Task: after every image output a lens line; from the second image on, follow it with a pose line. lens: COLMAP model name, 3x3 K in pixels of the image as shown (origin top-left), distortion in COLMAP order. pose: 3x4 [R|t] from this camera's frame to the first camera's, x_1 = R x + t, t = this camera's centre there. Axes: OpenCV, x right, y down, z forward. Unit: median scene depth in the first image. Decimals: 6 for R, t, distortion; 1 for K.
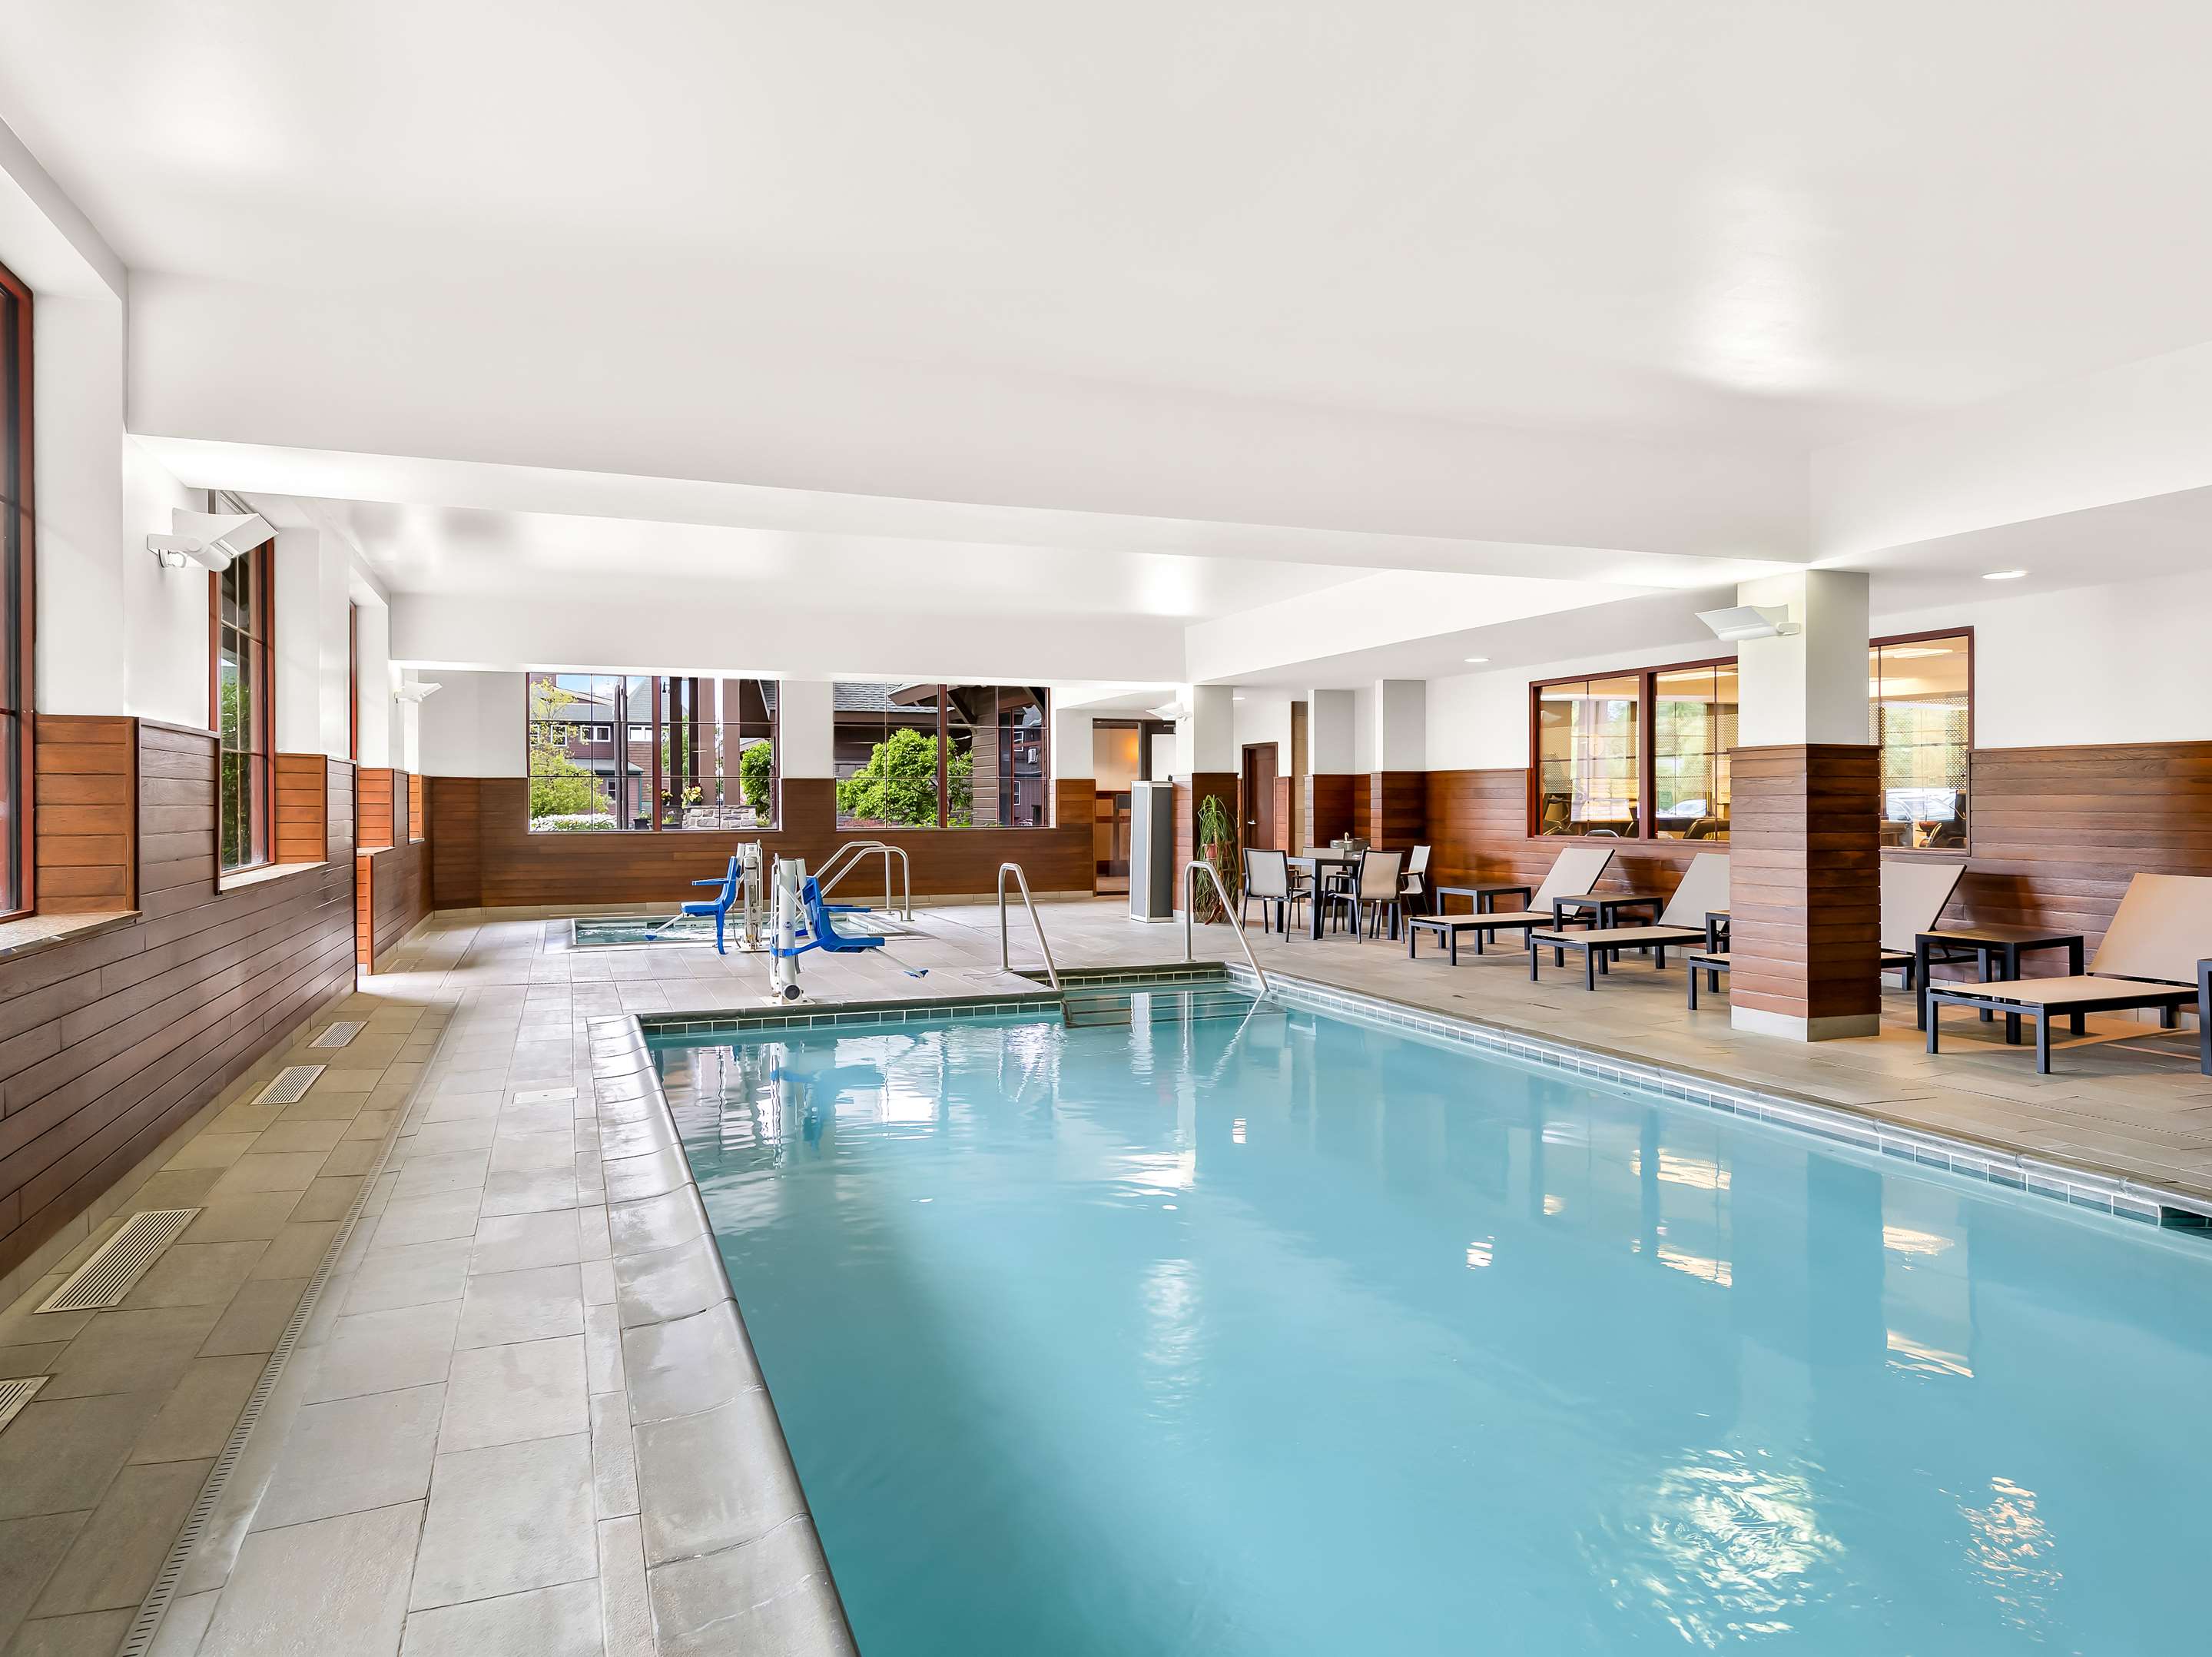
lens RADIAL K [[1351.6, 0, 1105.5], [0, 1351.6, 817.5], [0, 0, 1]] dist [0.002189, 0.000403]
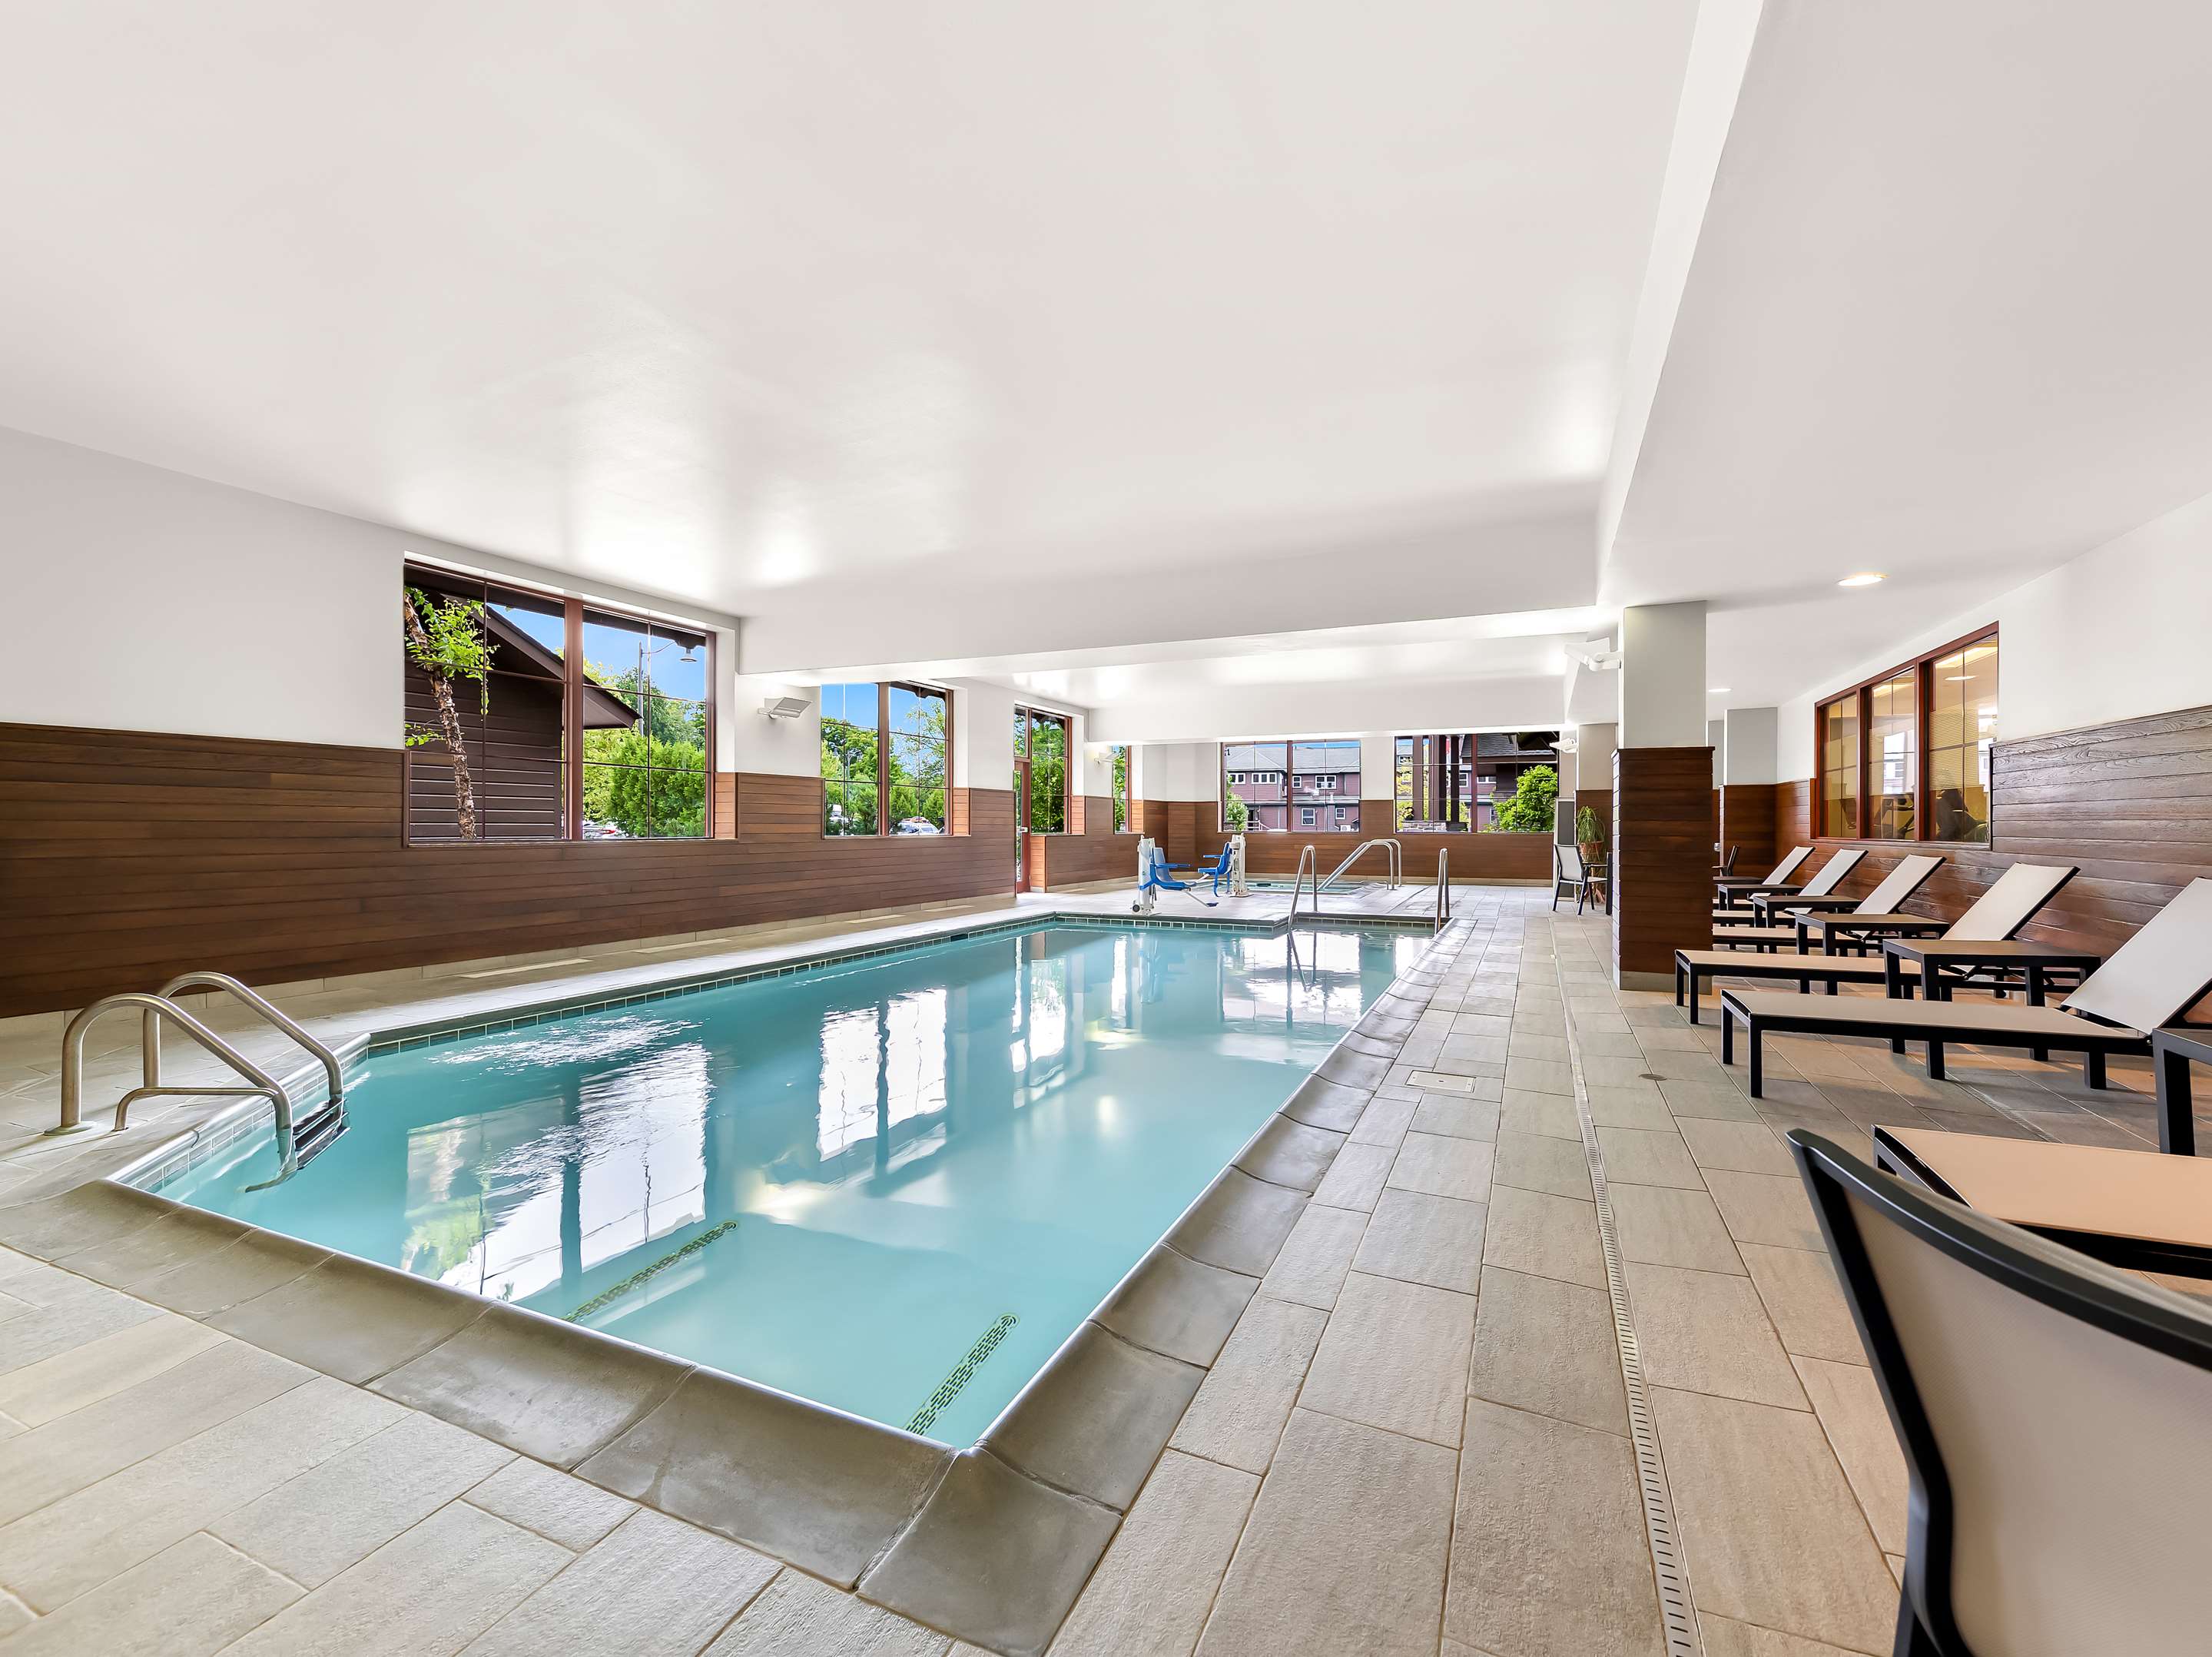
lens RADIAL K [[947.7, 0, 1106.8], [0, 947.7, 827.1], [0, 0, 1]] dist [0.000394, -0.000015]
pose [[0.694917, 0.005063, -0.719072, 0.473756], [-0.013948, 0.999882, -0.006440, 0.017103], [0.718955, 0.014505, 0.694905, 0.032144]]
